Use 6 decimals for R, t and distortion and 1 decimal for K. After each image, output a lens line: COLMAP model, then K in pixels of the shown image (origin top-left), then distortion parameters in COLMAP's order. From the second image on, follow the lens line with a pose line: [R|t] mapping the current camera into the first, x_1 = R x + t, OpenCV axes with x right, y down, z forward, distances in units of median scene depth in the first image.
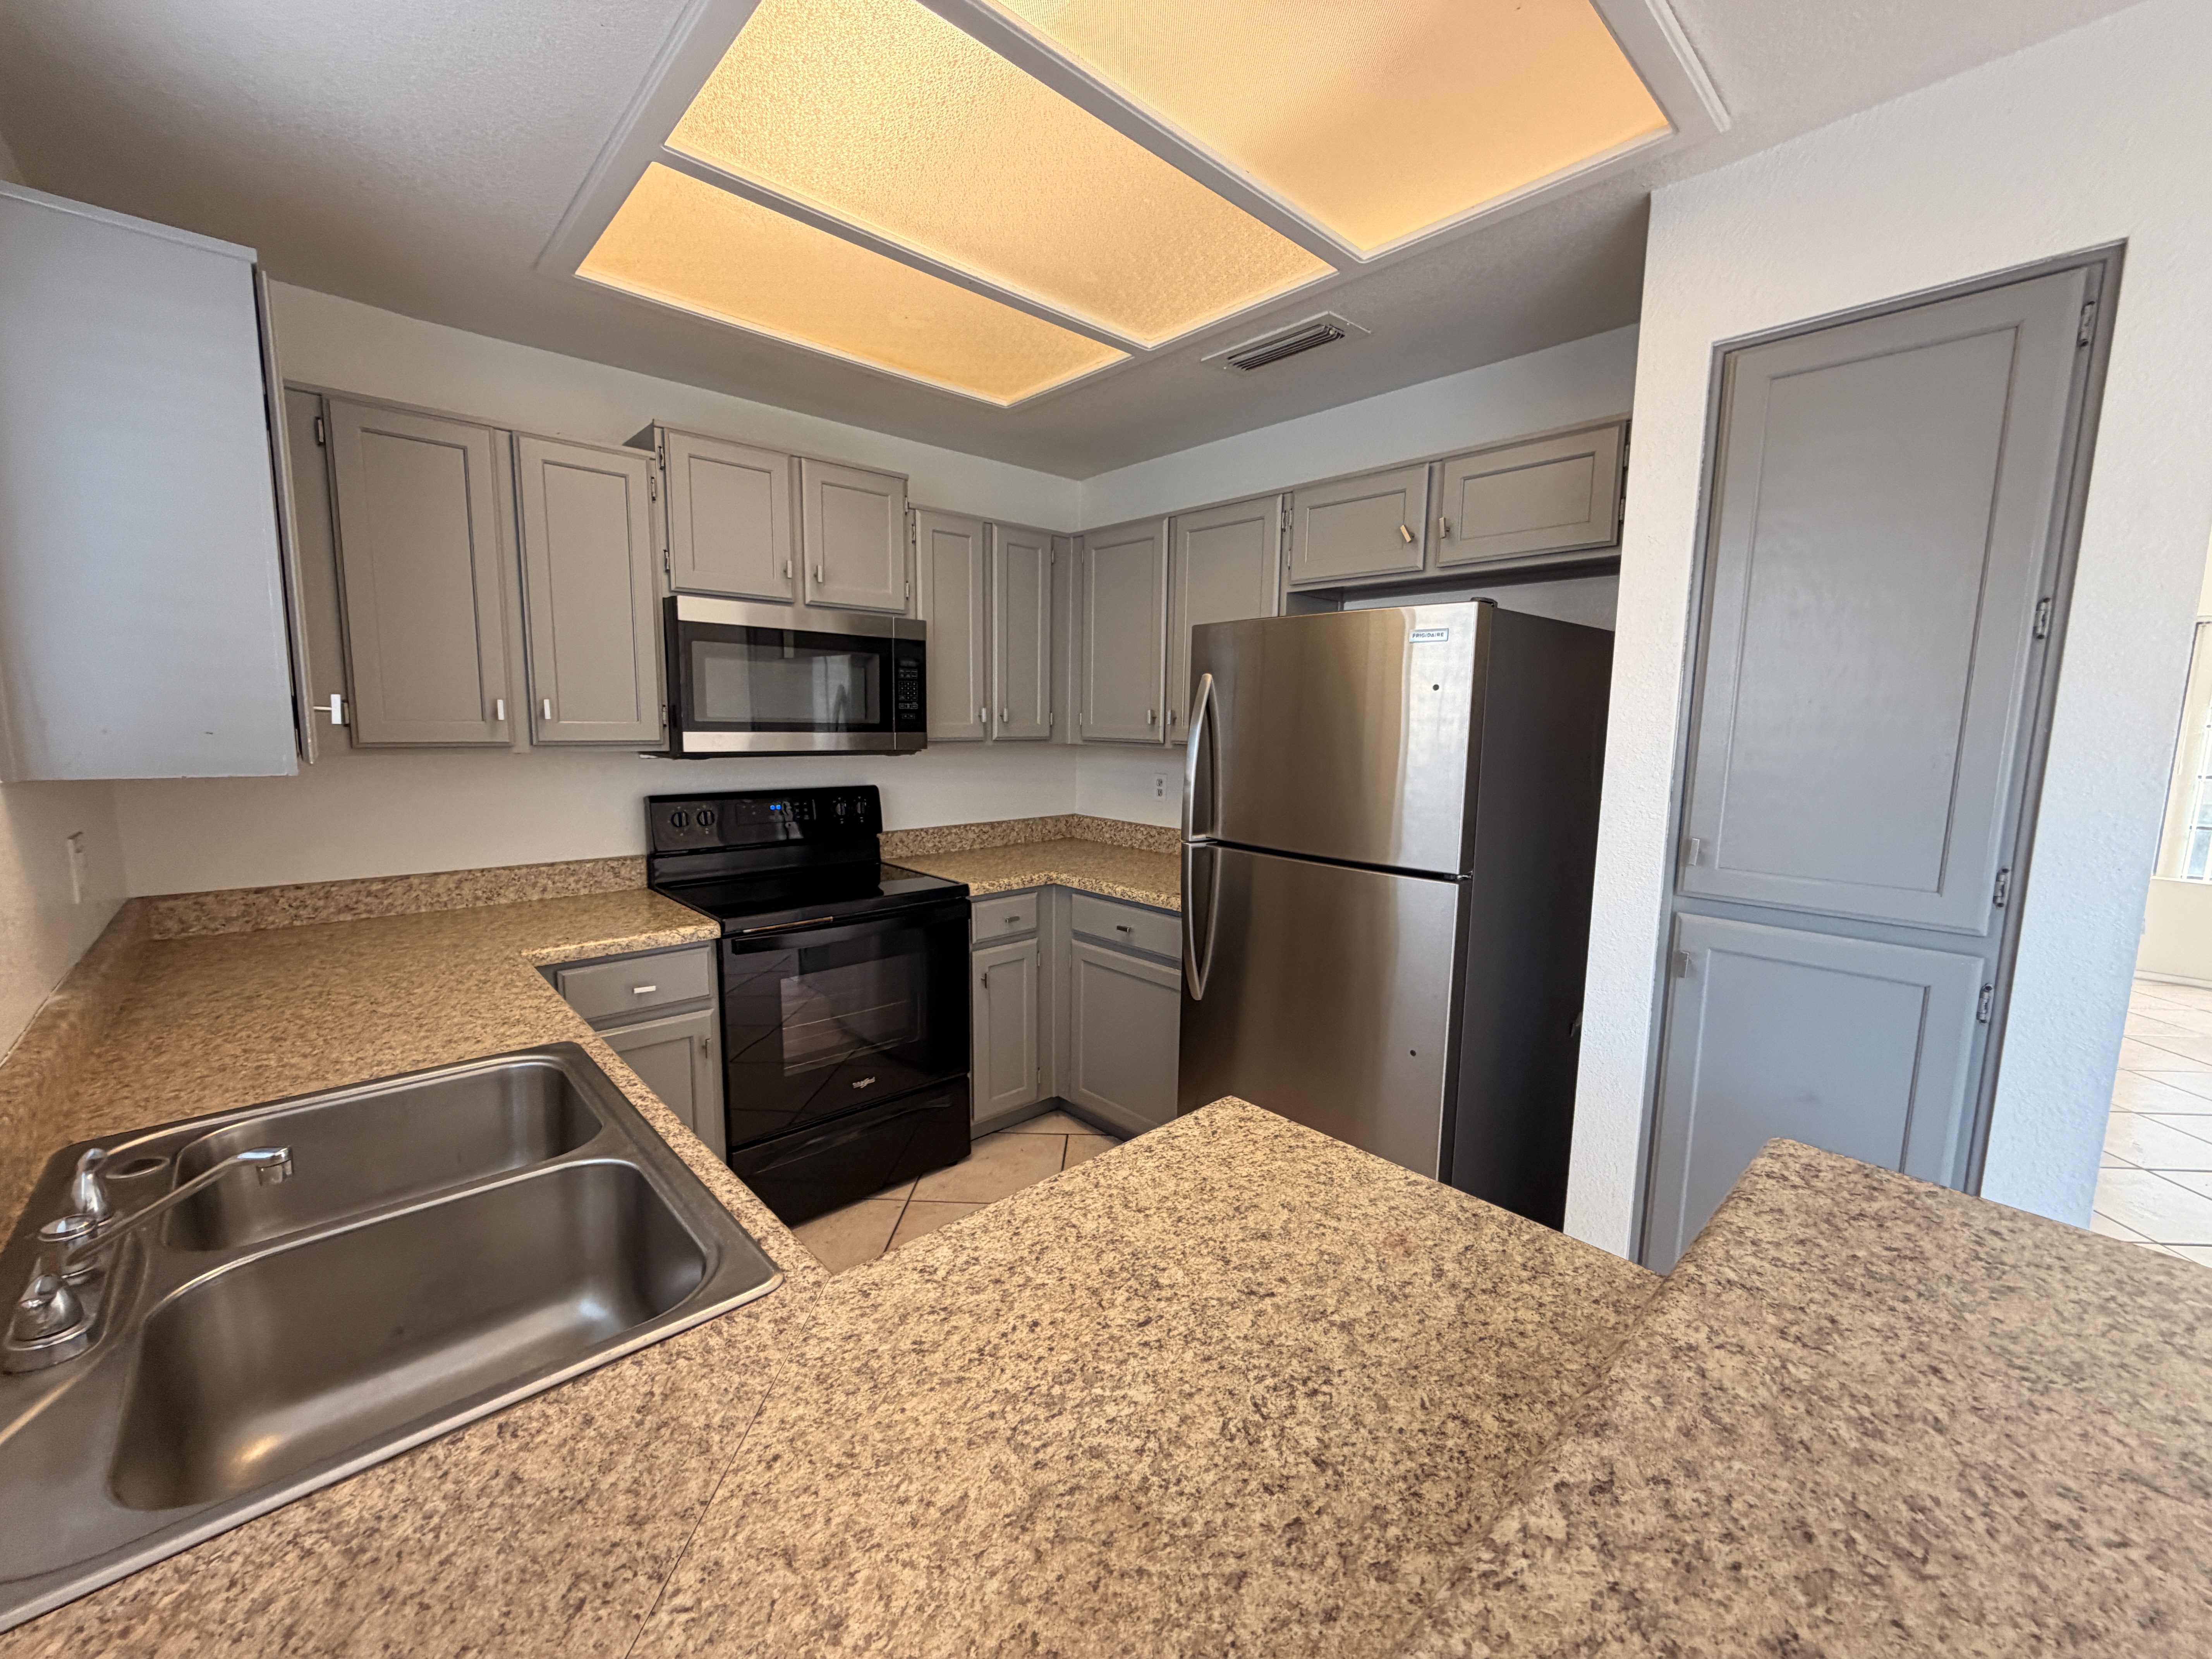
lens RADIAL K [[881.7, 0, 1096.6], [0, 881.7, 830.8], [0, 0, 1]] dist [0.001376, -0.000805]
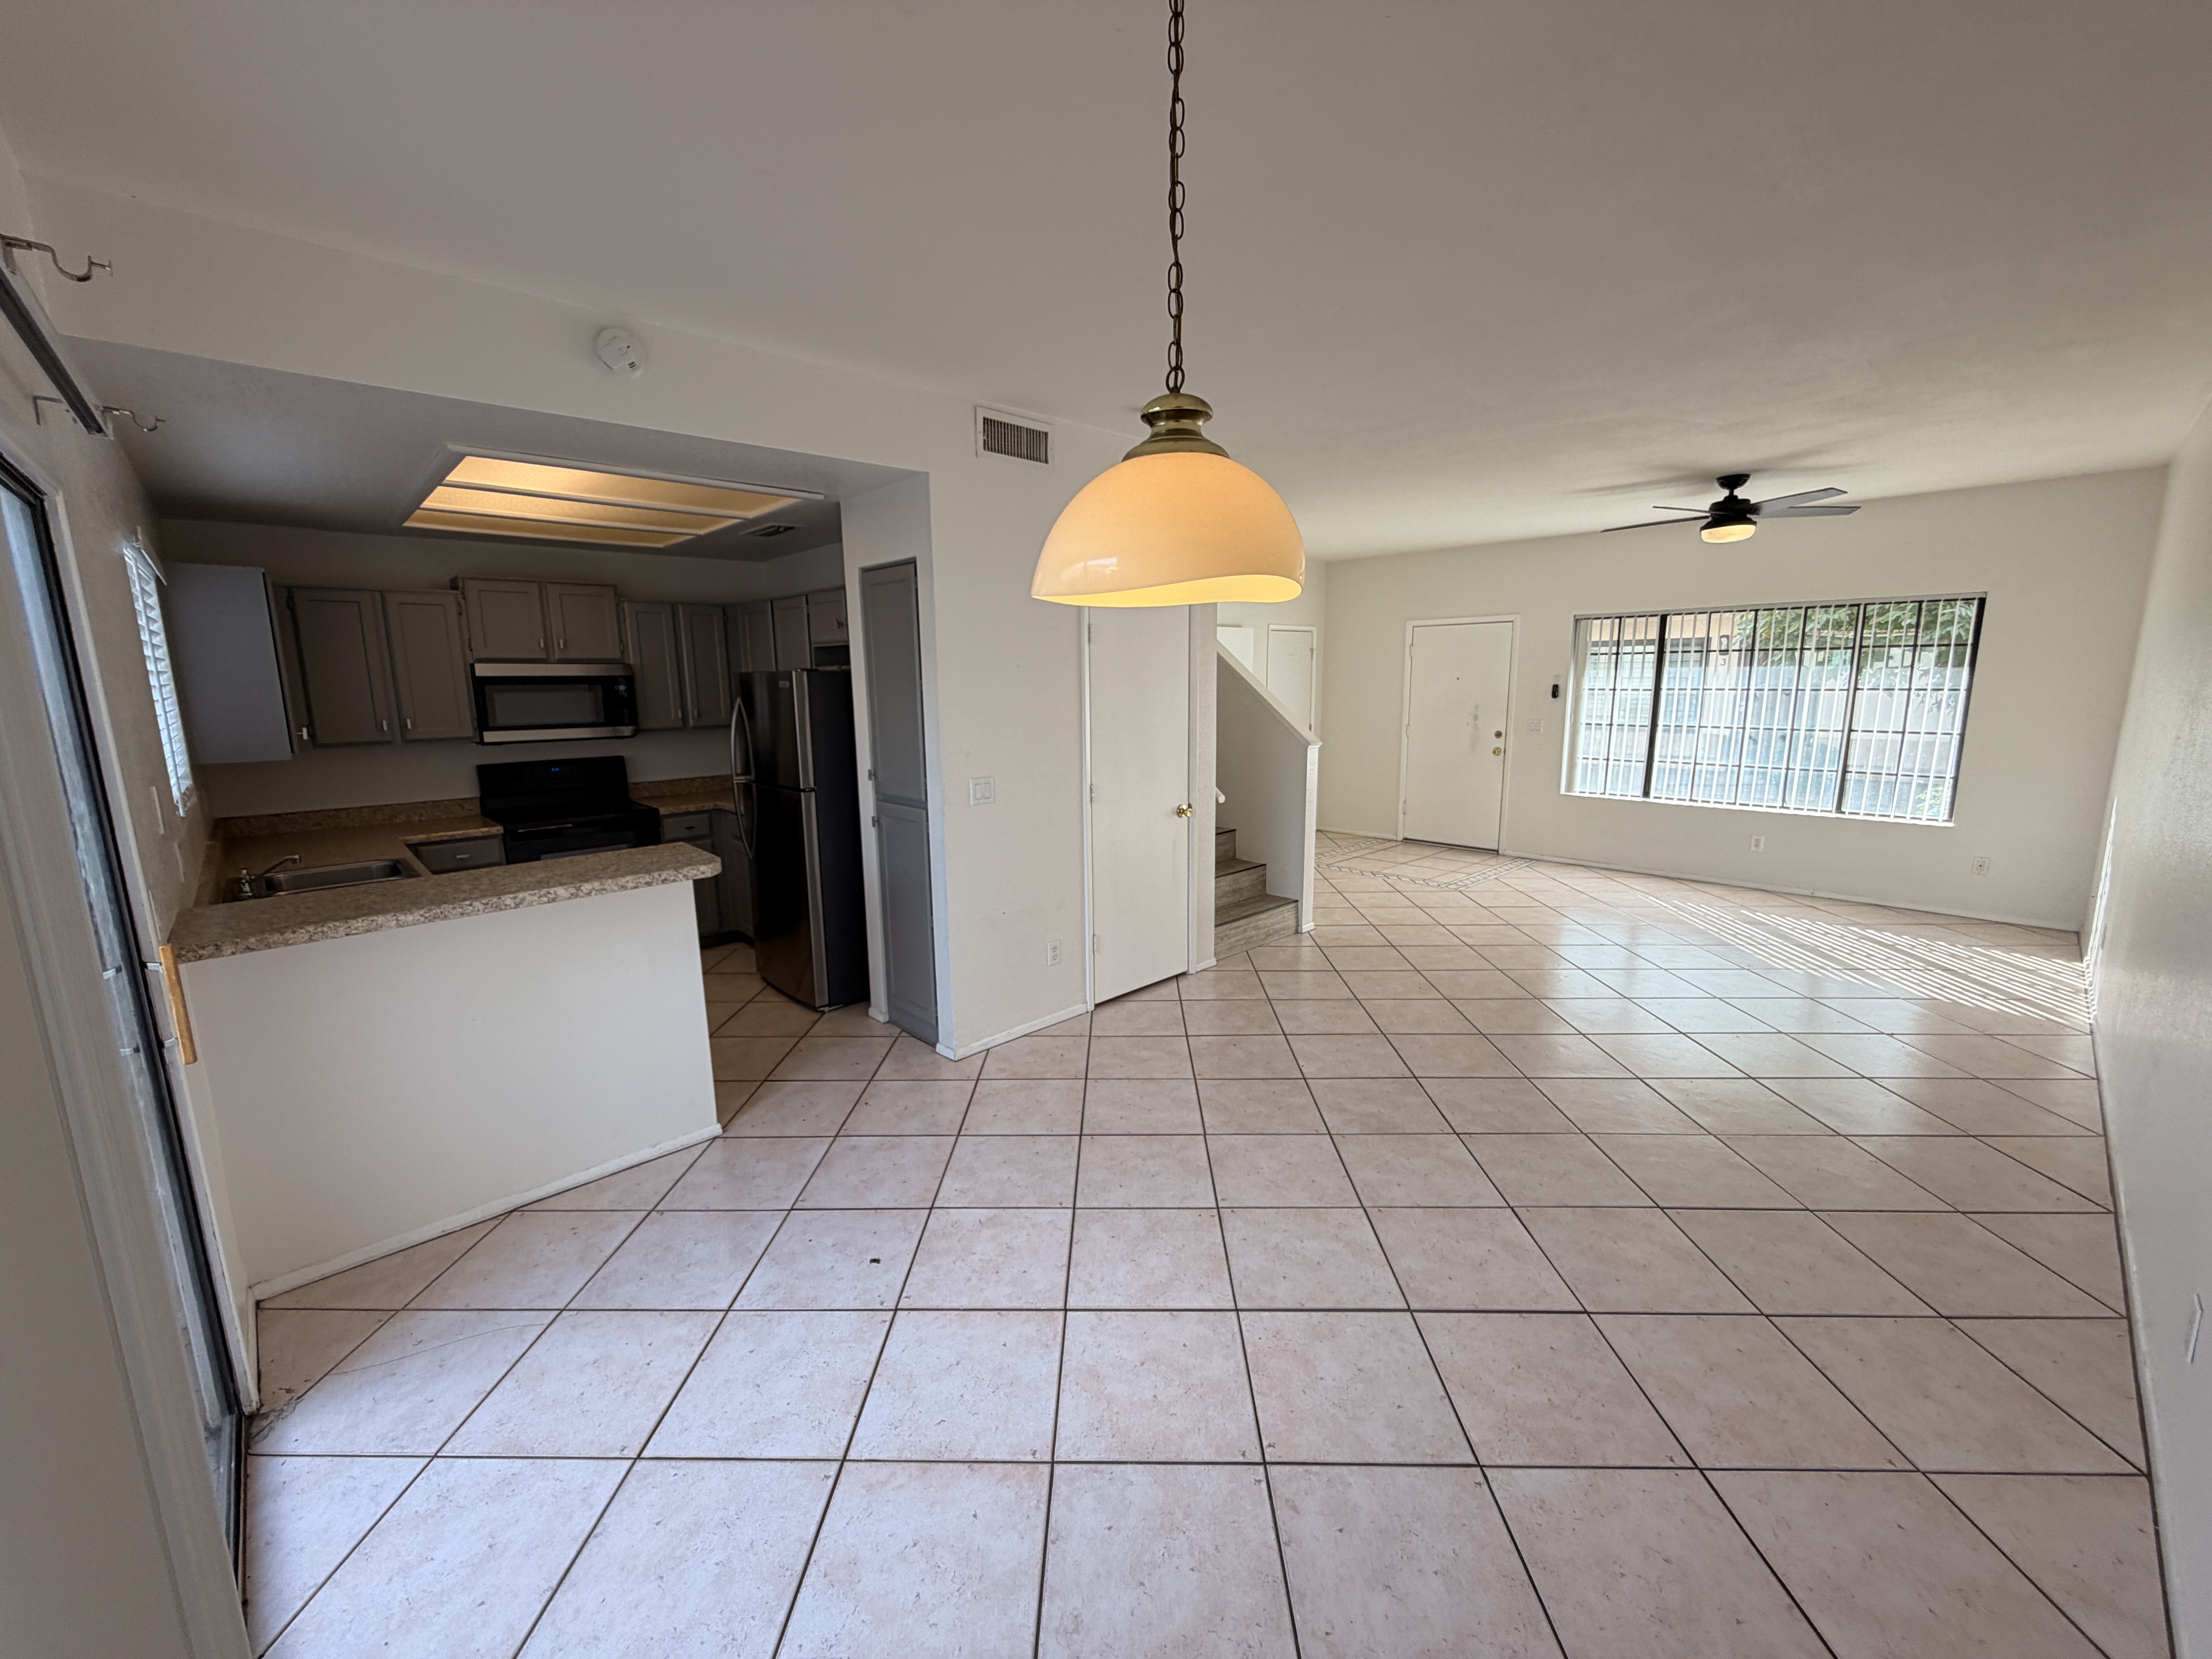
lens RADIAL K [[881.7, 0, 1100.6], [0, 881.7, 830.5], [0, 0, 1]] dist [0.001376, -0.000805]
pose [[0.999545, -0.028812, 0.008882, 0.971645], [0.028398, 0.998644, 0.043629, 0.066951], [-0.010127, -0.043357, 0.999008, -1.092323]]
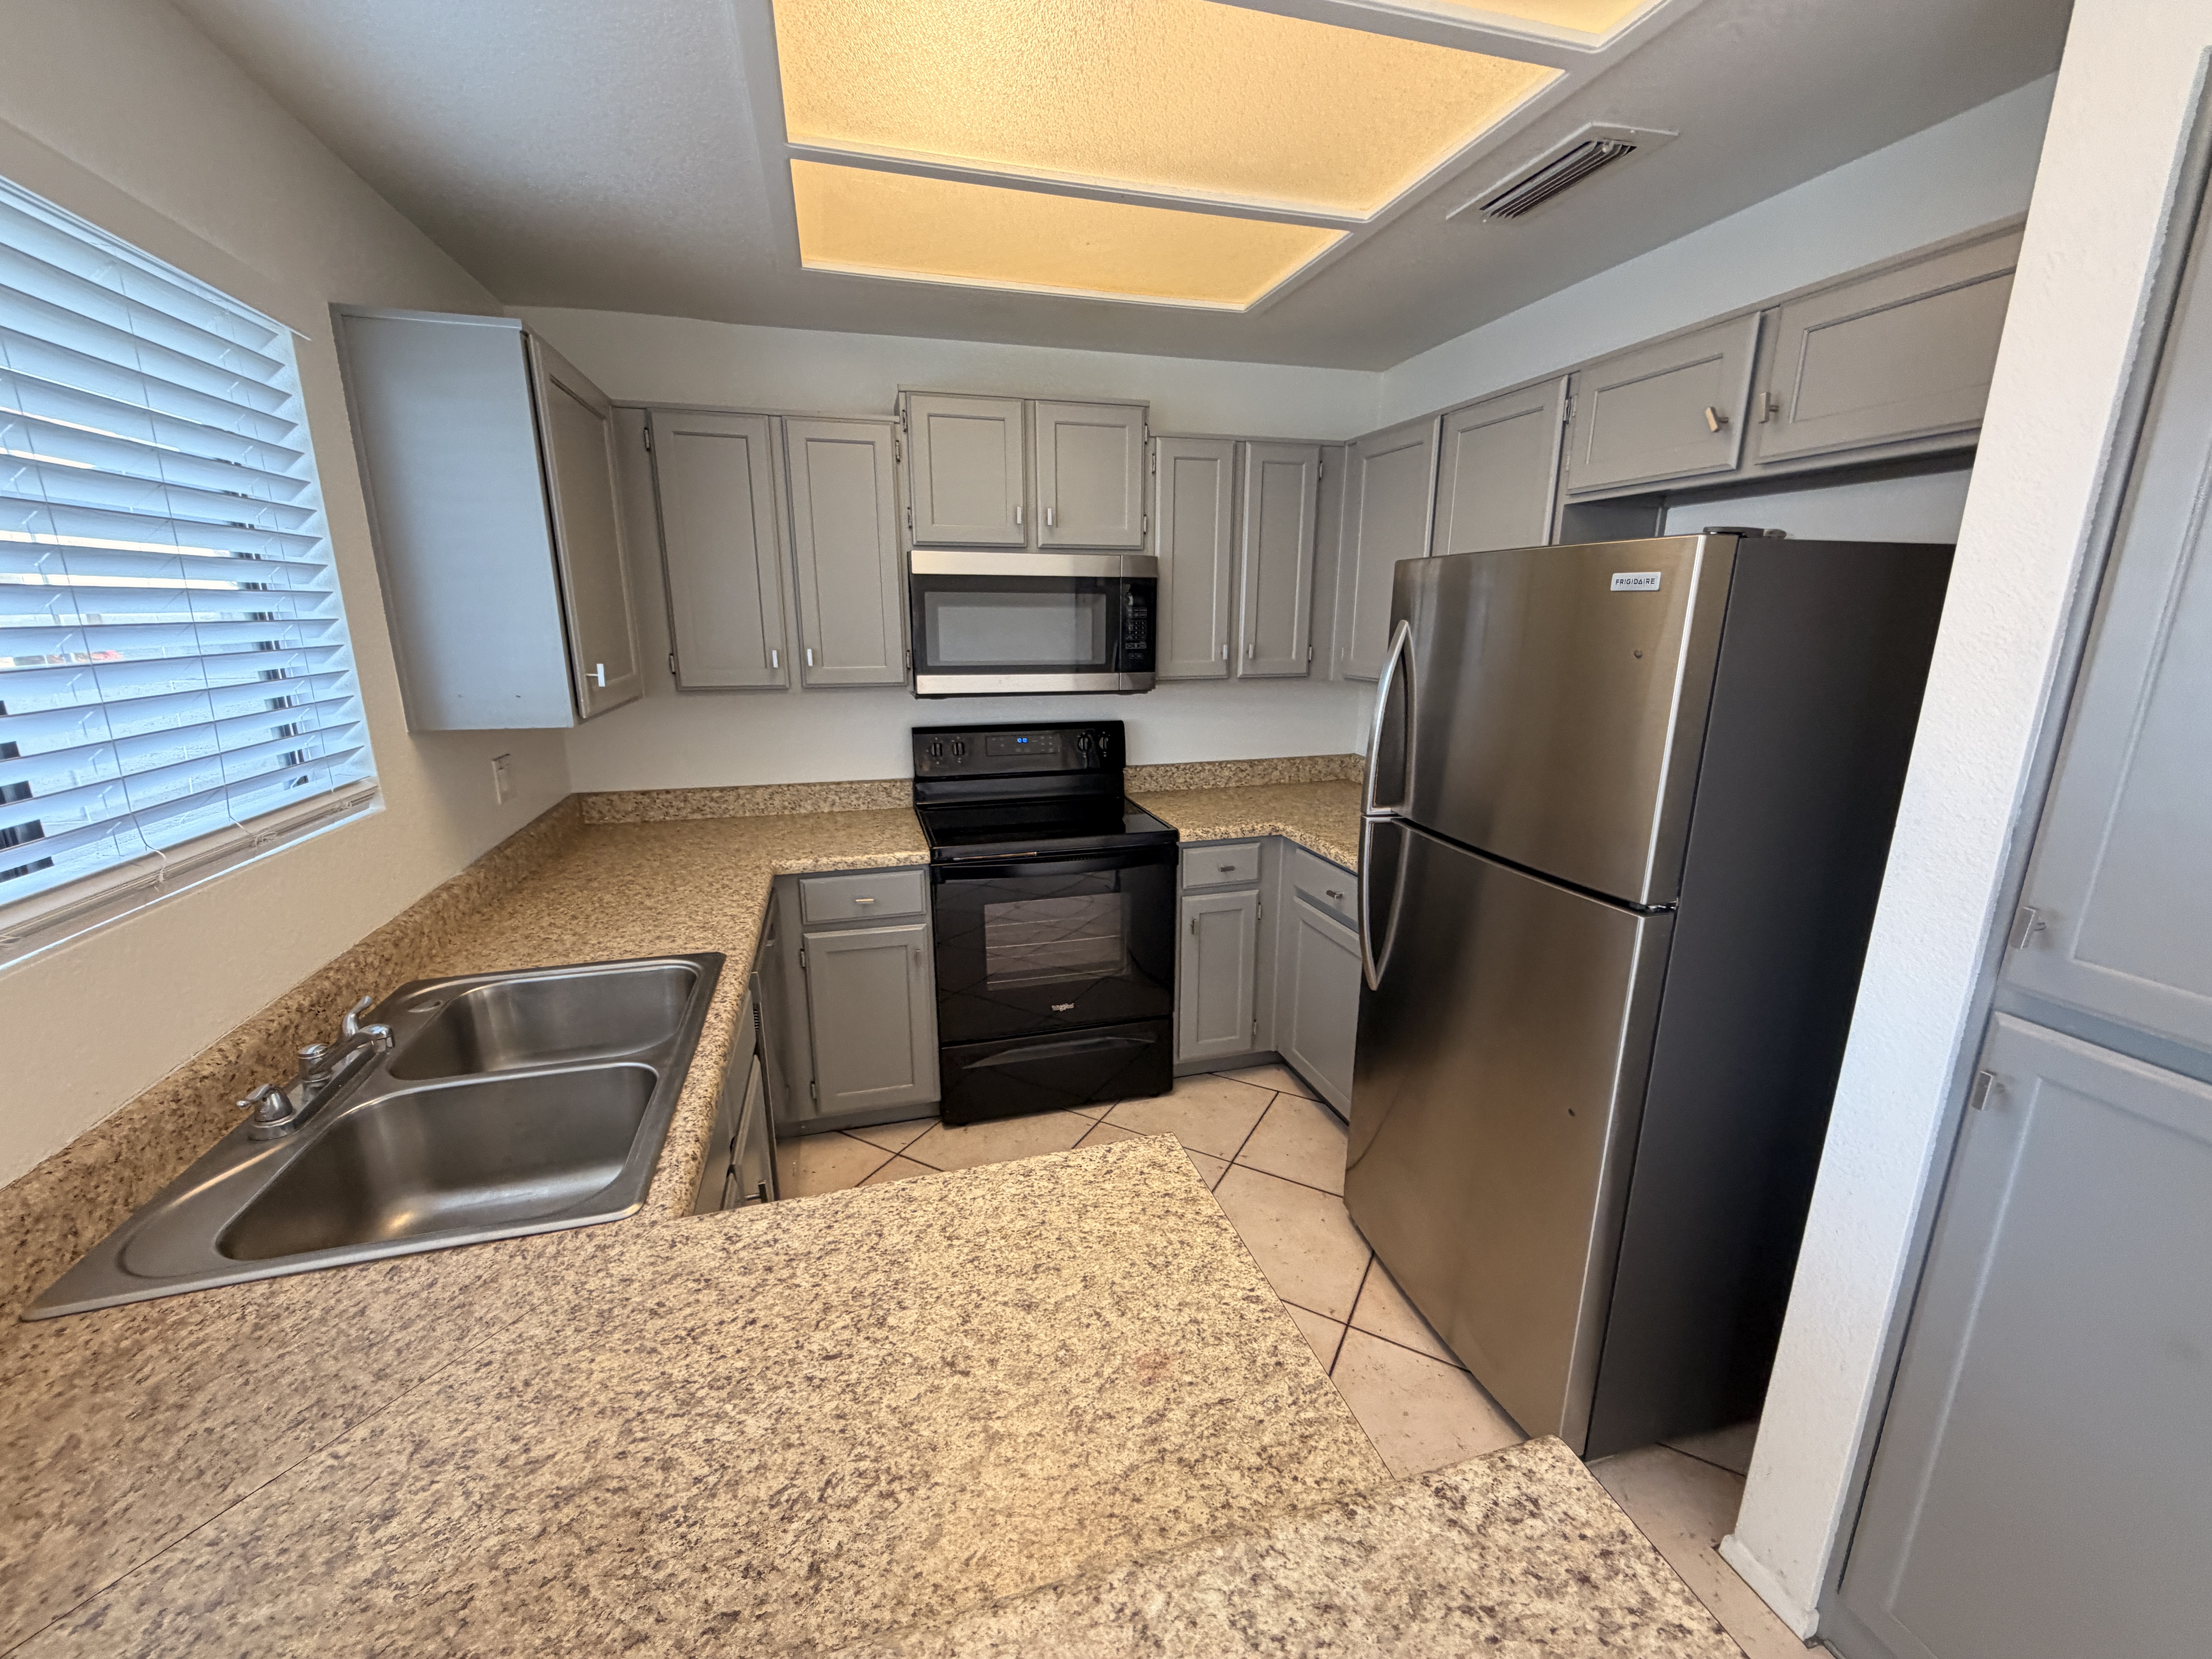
lens RADIAL K [[881.7, 0, 1096.9], [0, 881.7, 829.6], [0, 0, 1]] dist [0.001376, -0.000805]
pose [[0.891935, 0.095807, -0.441897, 0.266626], [-0.046343, 0.991518, 0.121431, -0.070644], [0.449782, -0.087830, 0.888809, 0.101482]]
